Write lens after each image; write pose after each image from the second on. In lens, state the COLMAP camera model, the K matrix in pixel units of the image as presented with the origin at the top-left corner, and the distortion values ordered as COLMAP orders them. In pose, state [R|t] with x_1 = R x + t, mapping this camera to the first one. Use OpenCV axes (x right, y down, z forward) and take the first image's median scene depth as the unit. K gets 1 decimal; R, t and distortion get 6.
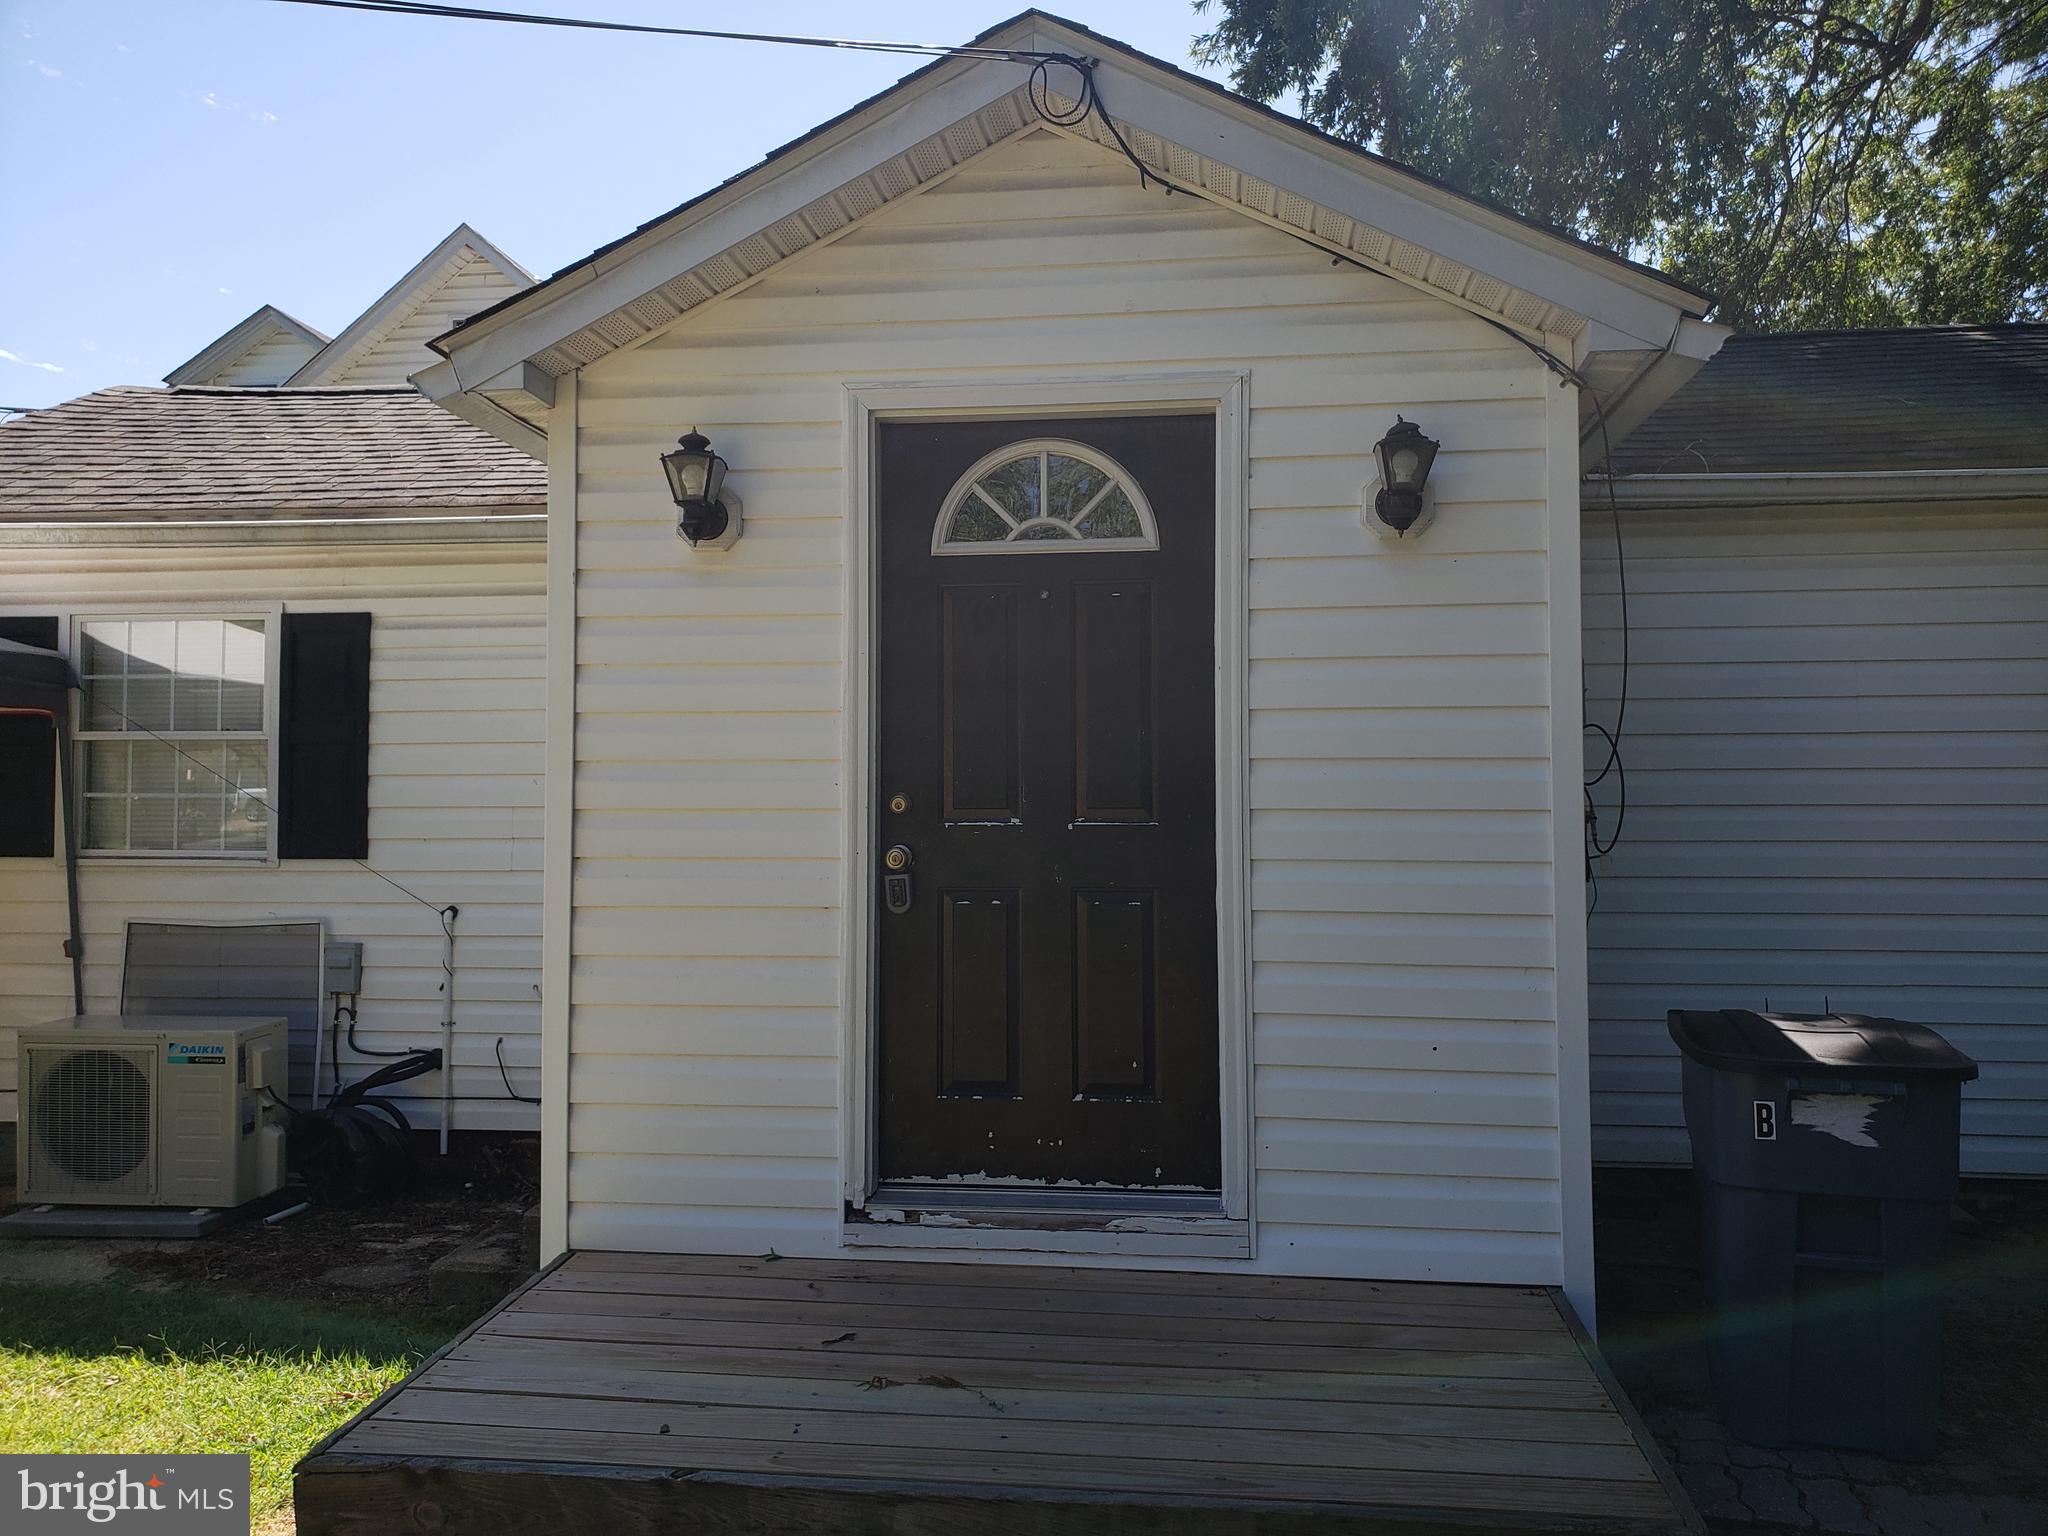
lens RADIAL K [[1624.4, 0, 1015.5], [0, 1624.4, 728.4], [0, 0, 1]] dist [0.057548, -0.091770]
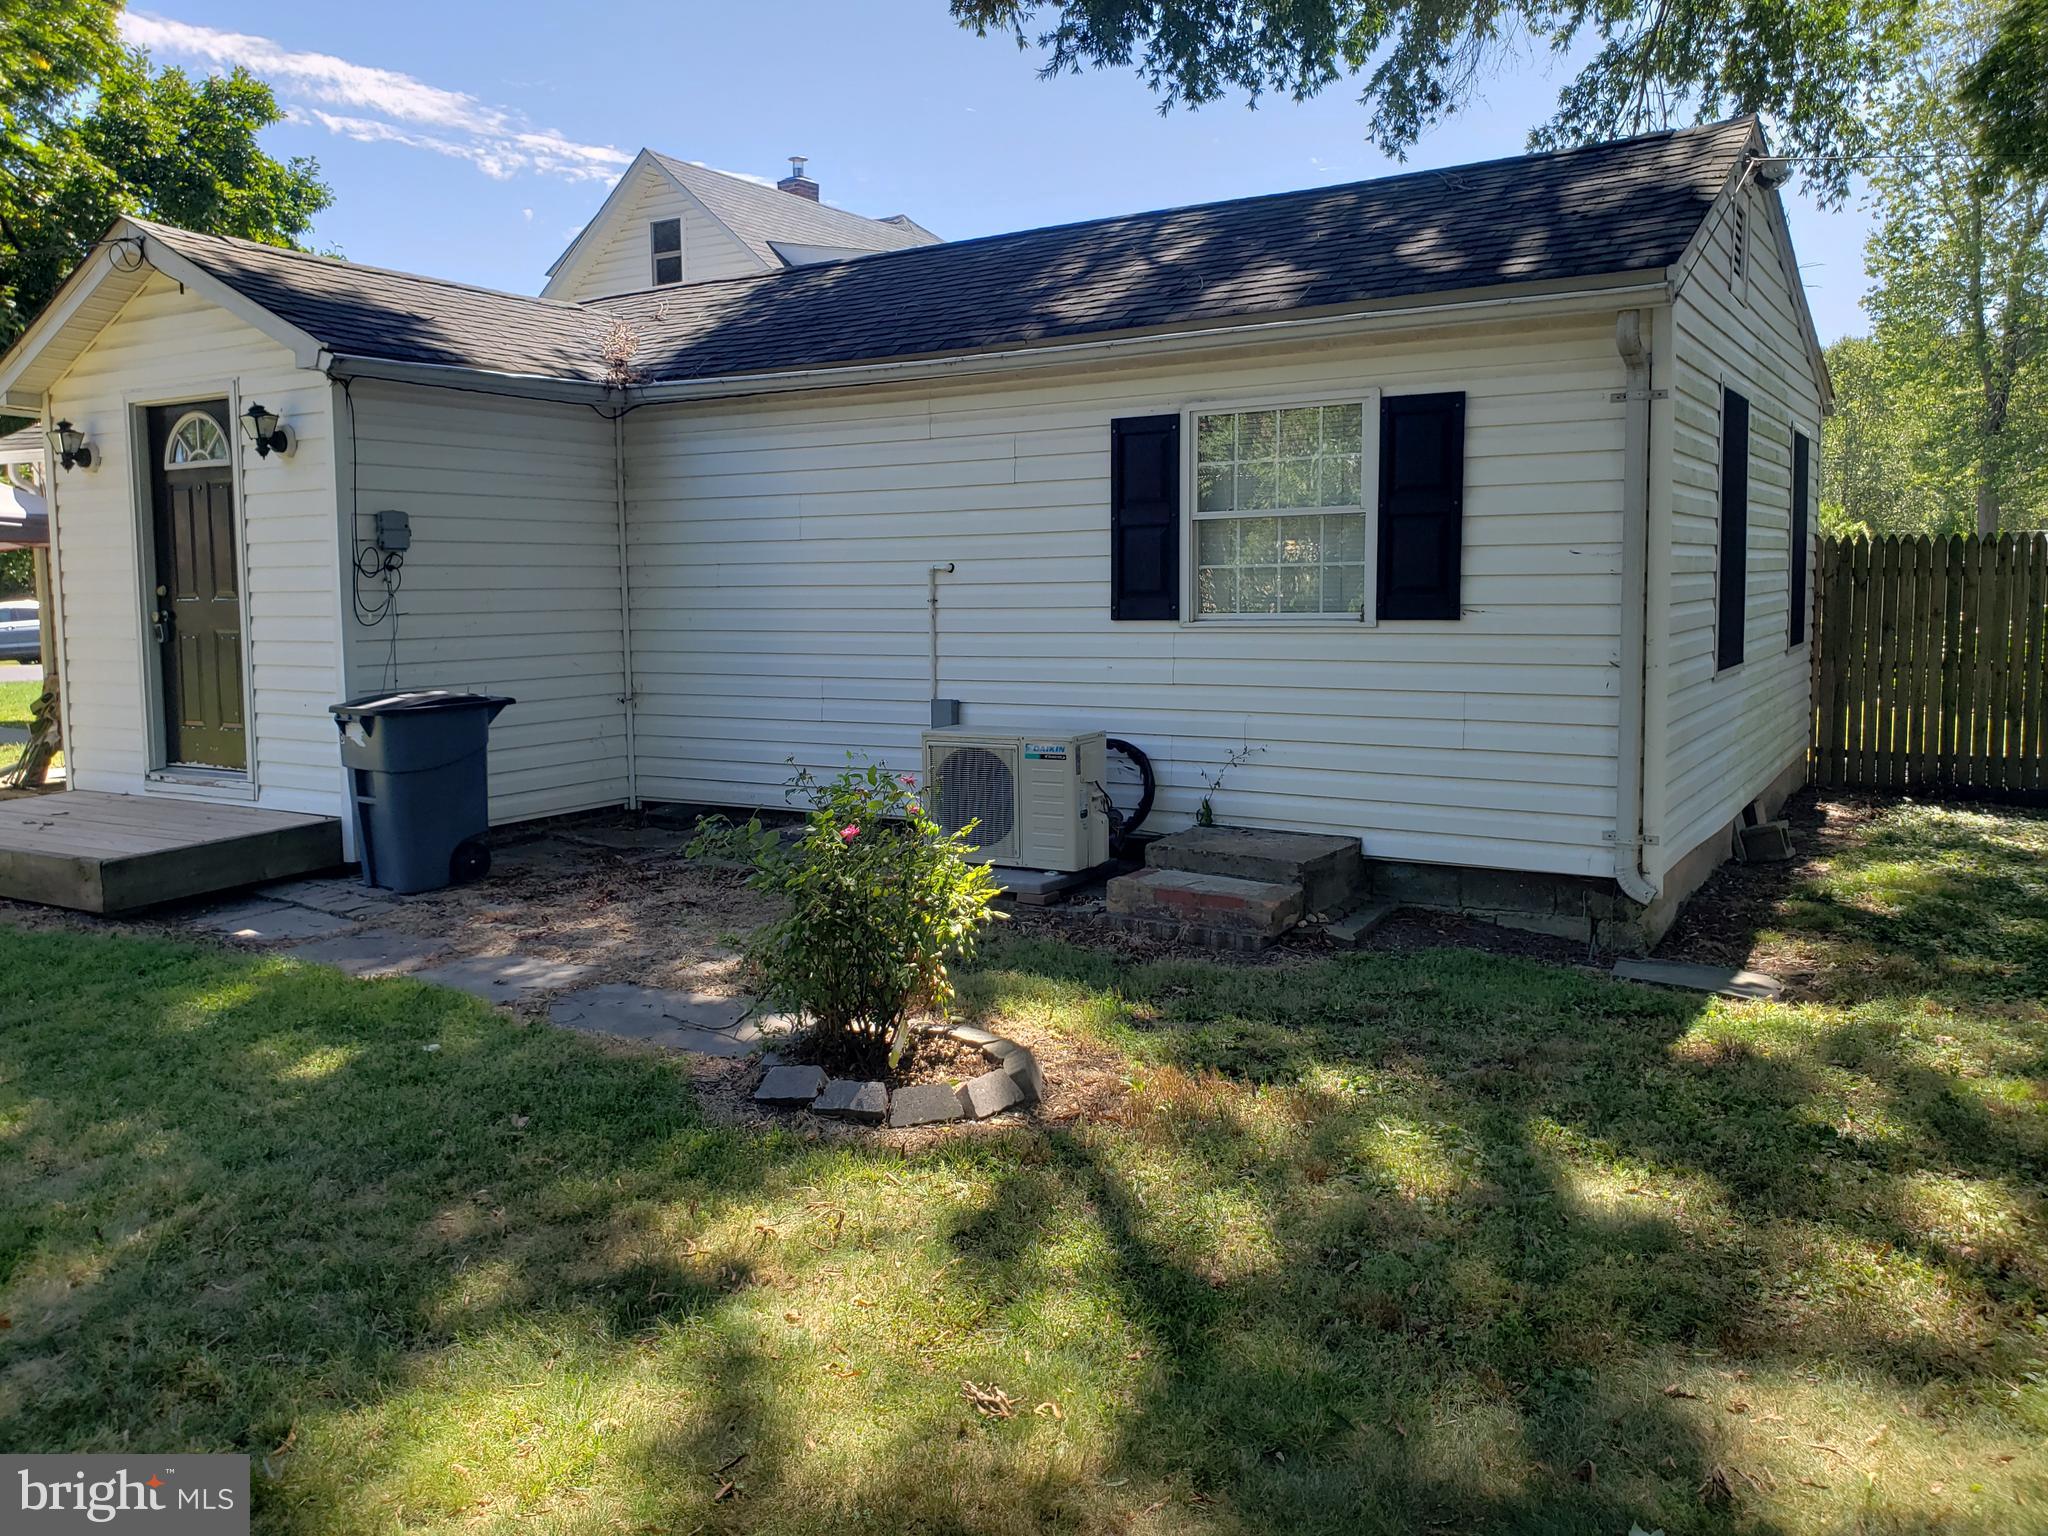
lens RADIAL K [[1599.6, 0, 1030.5], [0, 1599.6, 741.7], [0, 0, 1]] dist [0.063034, -0.152842]
pose [[0.918981, 0.027712, -0.393327, 1.833921], [0.029439, 0.989921, 0.138528, -0.015469], [0.393202, -0.138883, 0.908902, -0.495998]]
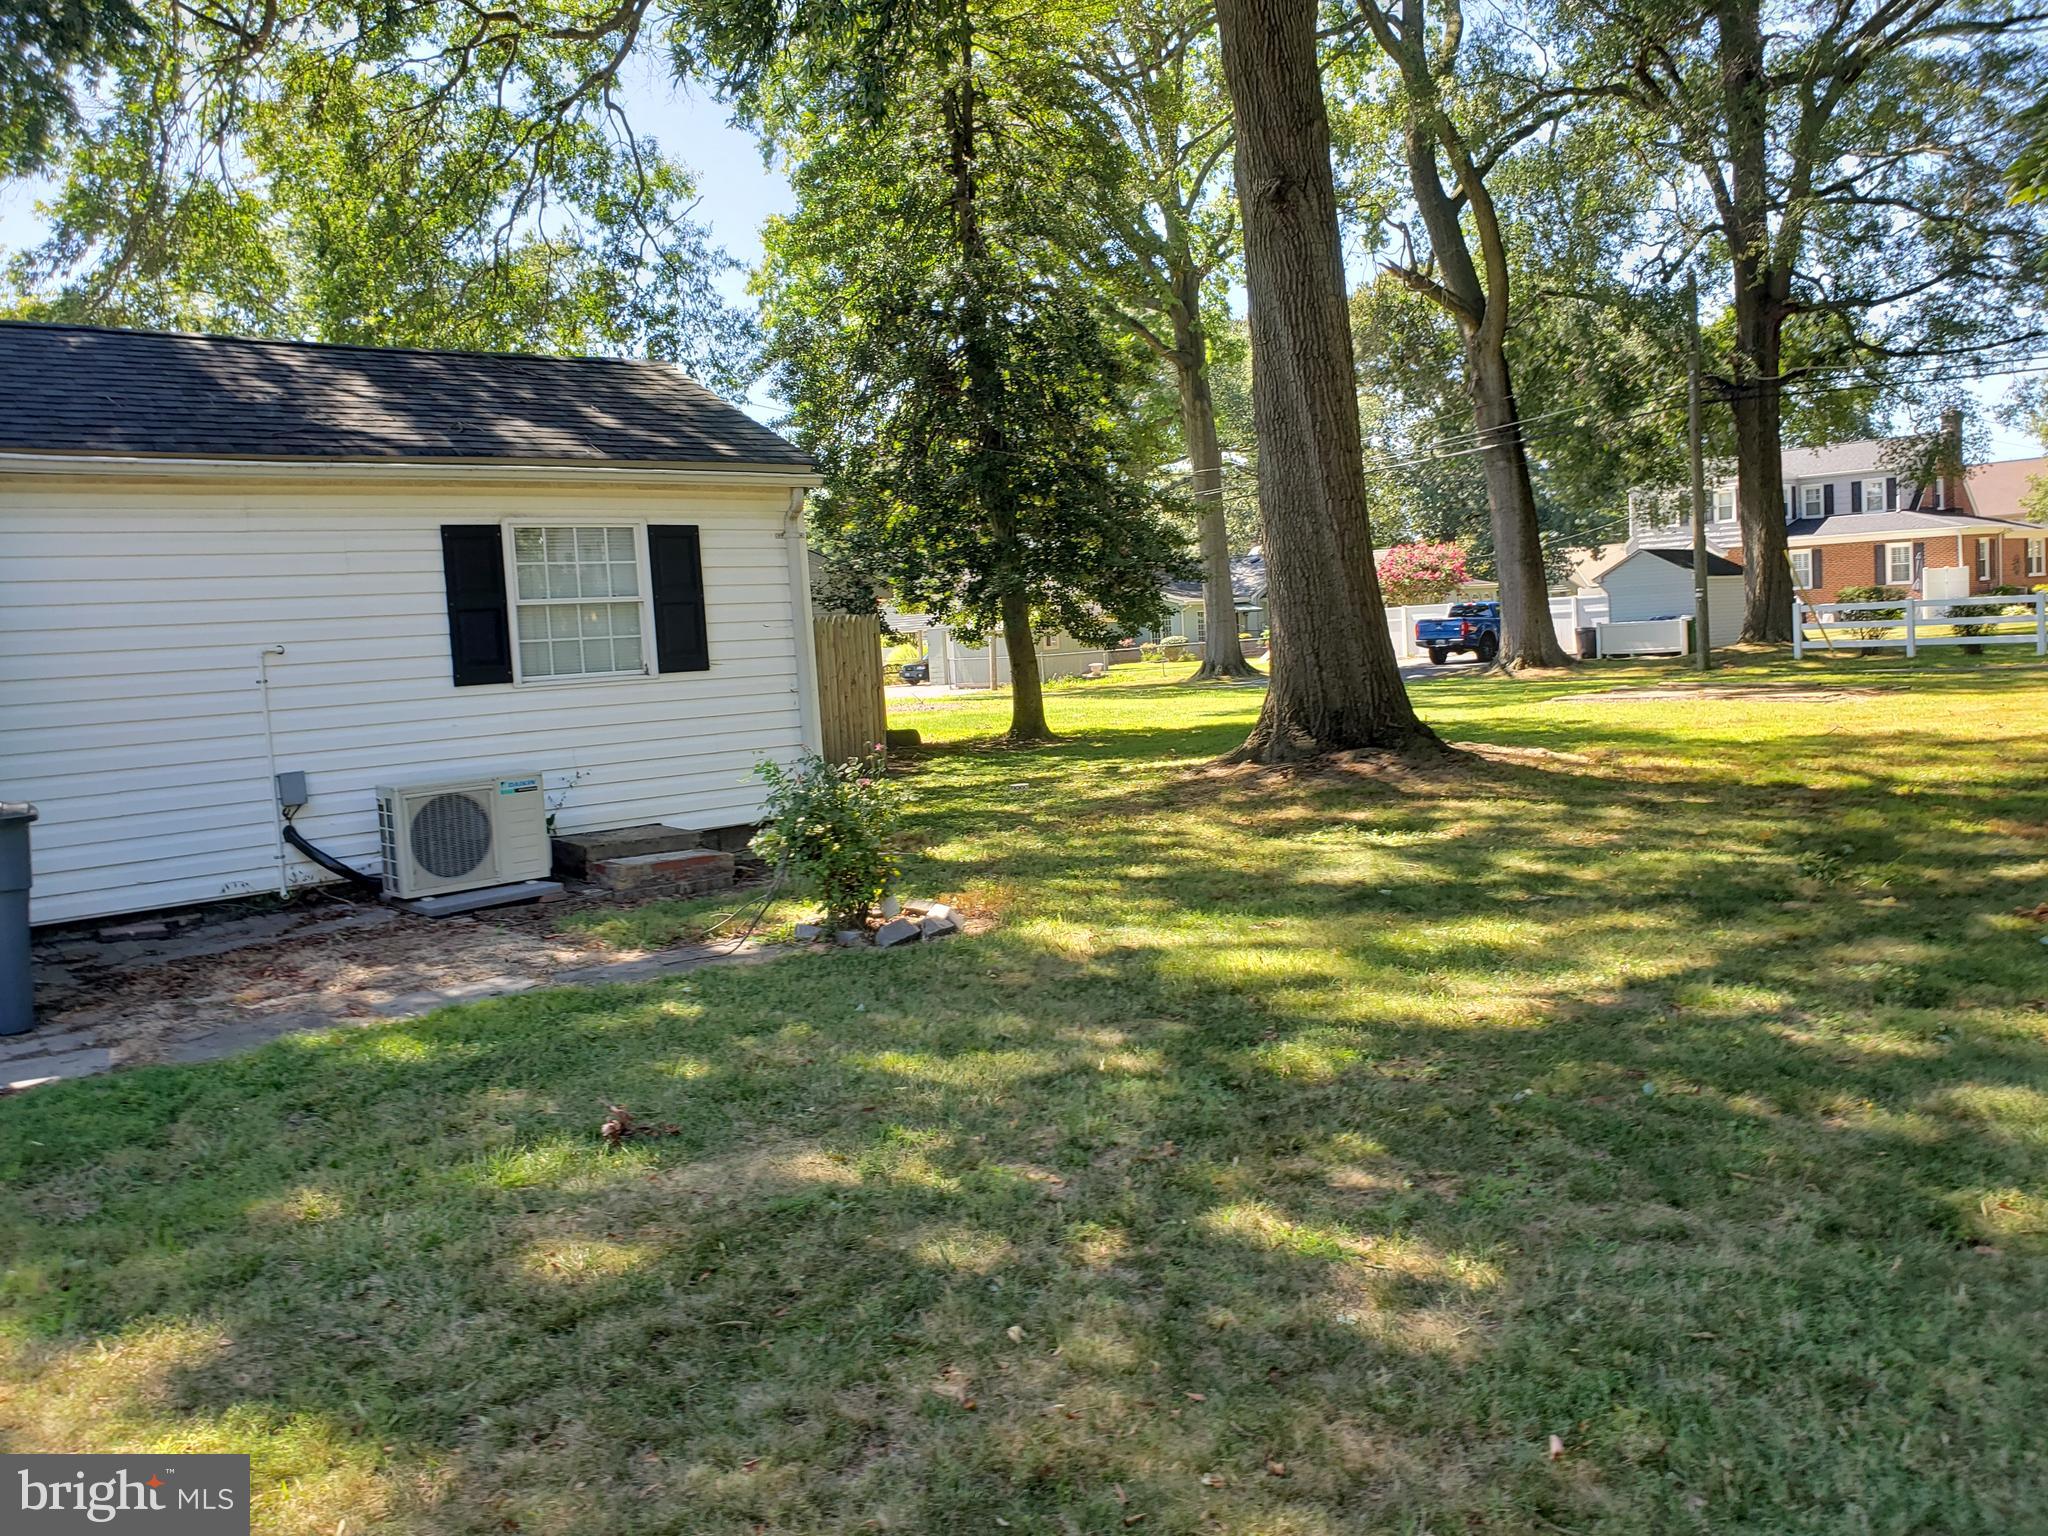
lens RADIAL K [[1599.6, 0, 1030.5], [0, 1599.6, 741.7], [0, 0, 1]] dist [0.063034, -0.152842]
pose [[0.635858, -0.089502, 0.766599, -0.089166], [0.024780, 0.995109, 0.095627, -0.015786], [-0.771409, -0.041809, 0.634965, -0.839615]]
